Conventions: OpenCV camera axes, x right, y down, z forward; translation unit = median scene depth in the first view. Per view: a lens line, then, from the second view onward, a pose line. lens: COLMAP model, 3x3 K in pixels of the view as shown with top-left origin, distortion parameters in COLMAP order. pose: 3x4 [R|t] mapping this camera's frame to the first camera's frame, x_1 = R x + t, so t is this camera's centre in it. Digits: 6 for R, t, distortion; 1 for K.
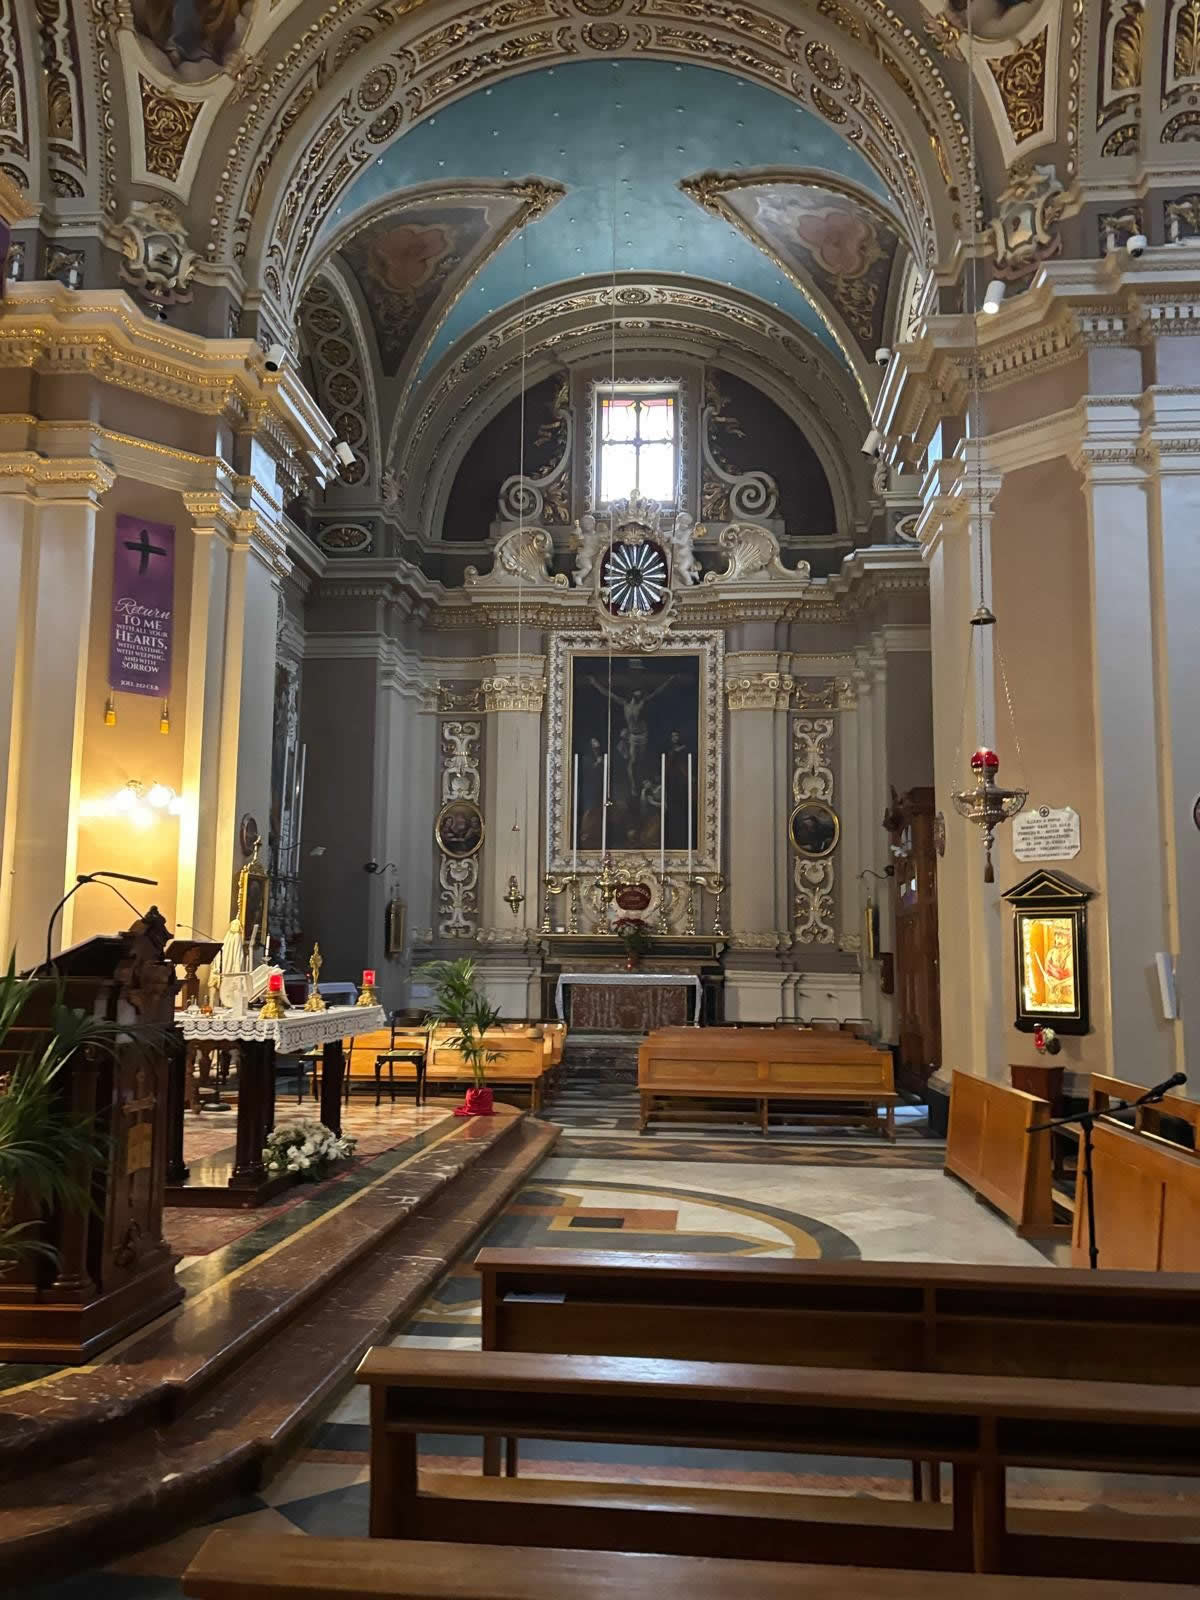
lens RADIAL K [[1295.7, 0, 593.0], [0, 1295.7, 823.4], [0, 0, 1]] dist [0.033141, -0.043681]
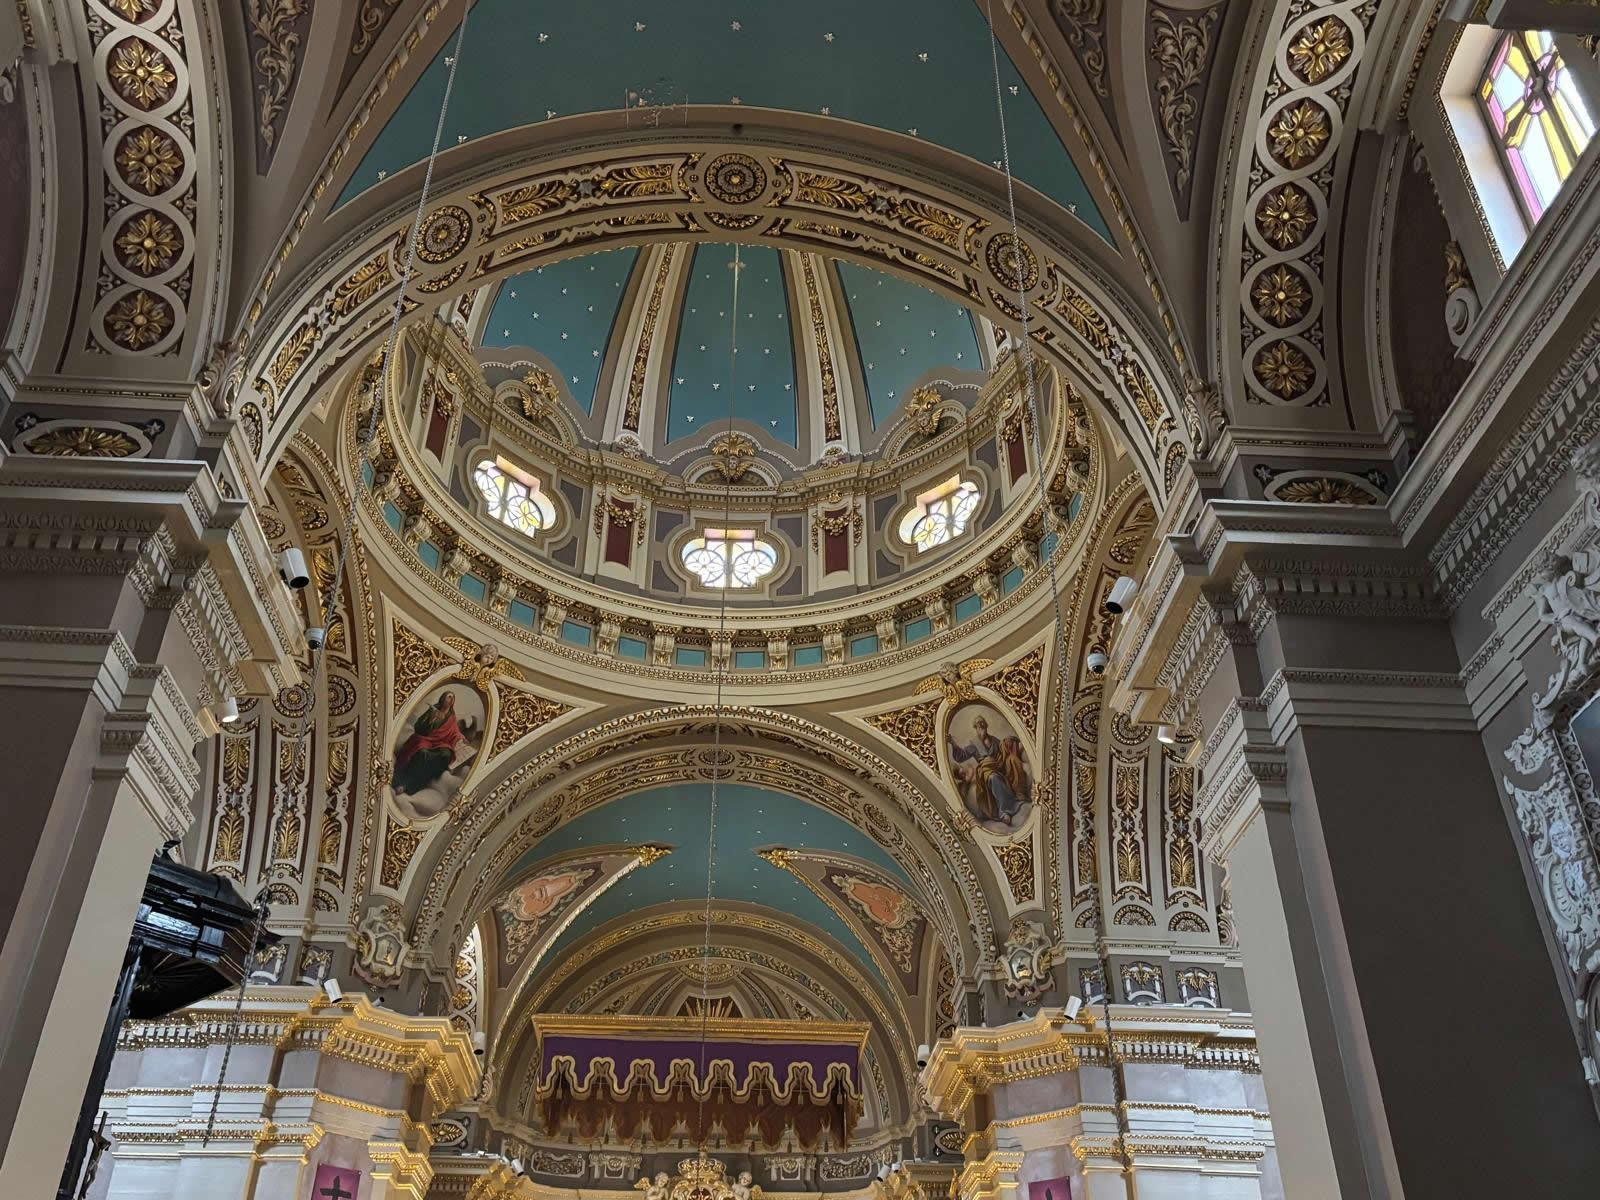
lens RADIAL K [[1410.0, 0, 802.9], [0, 1410.0, 609.4], [0, 0, 1]] dist [0.042892, -0.049502]
pose [[0.989015, 0.078165, 0.125458, -0.127103], [-0.007568, 0.874411, -0.485126, -0.051137], [-0.147622, 0.478848, 0.865397, -0.462223]]
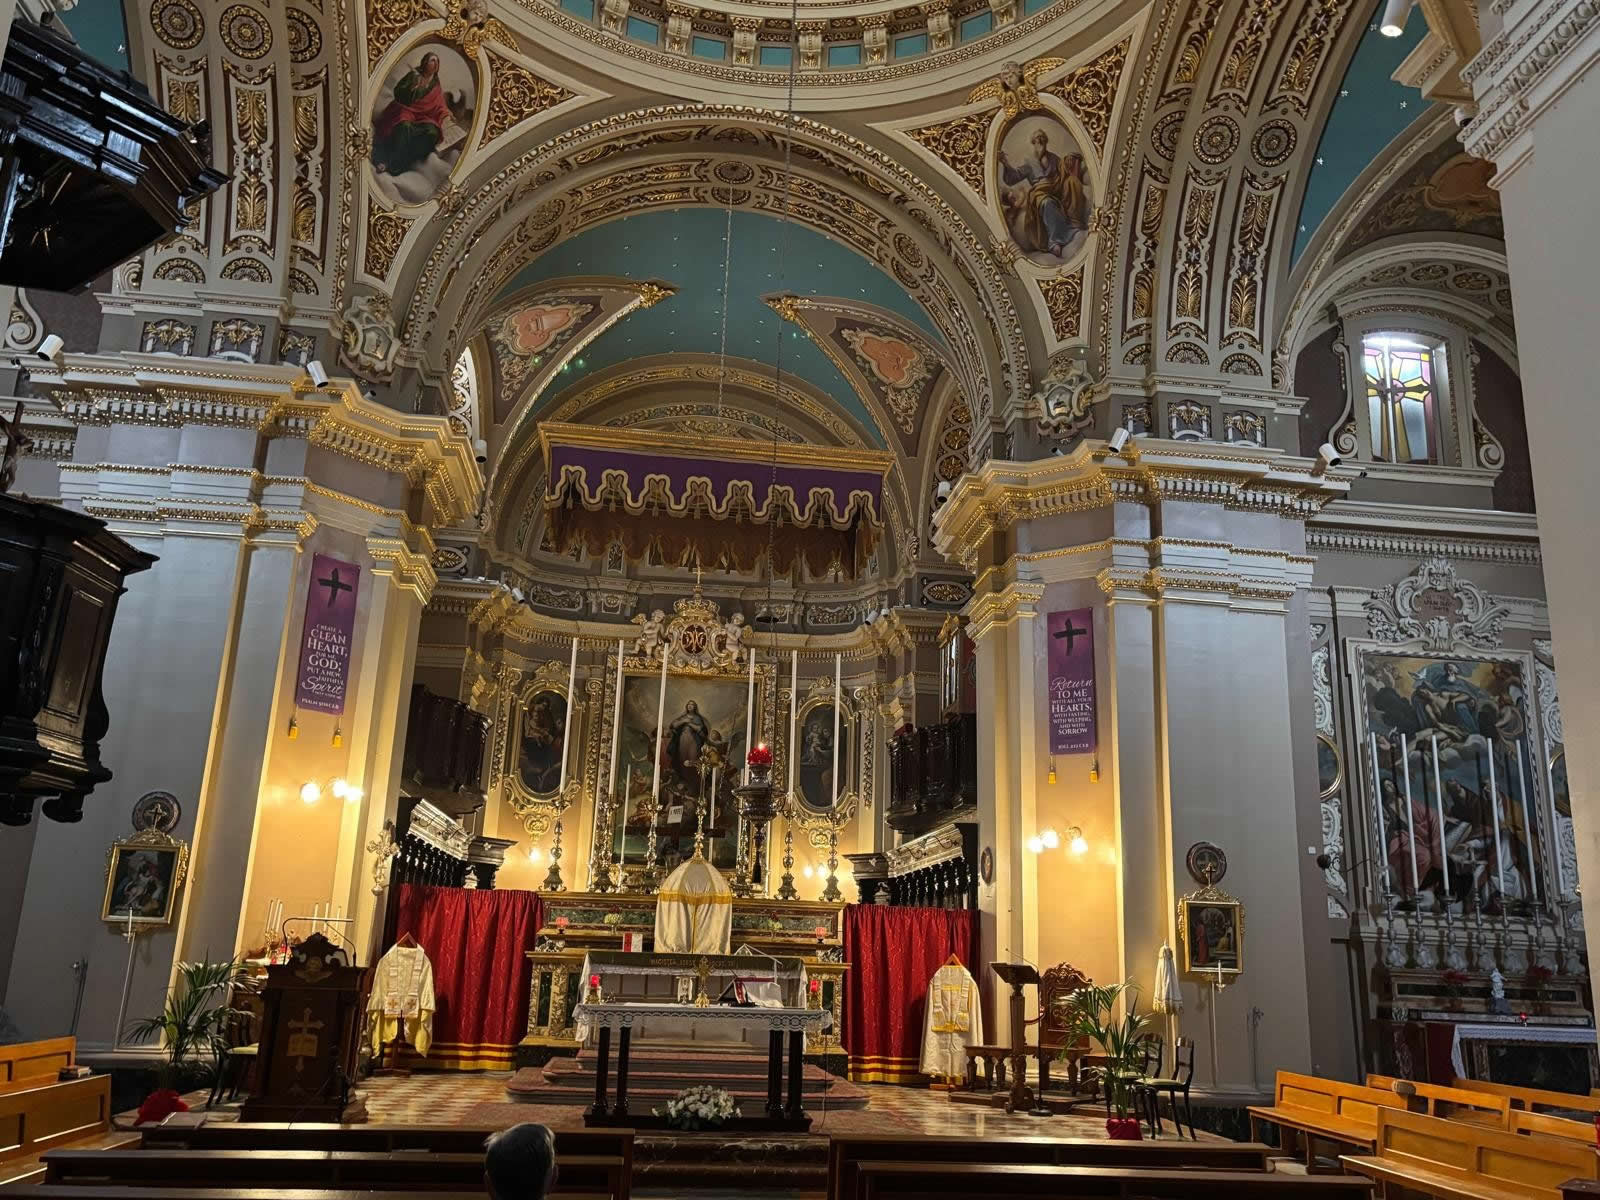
lens RADIAL K [[1295.7, 0, 817.9], [0, 1295.7, 605.3], [0, 0, 1]] dist [0.033141, -0.043681]
pose [[0.977584, 0.078158, 0.195501, -0.154755], [-0.045255, 0.984844, -0.167432, -0.022420], [-0.205624, 0.154832, 0.966305, -0.191580]]
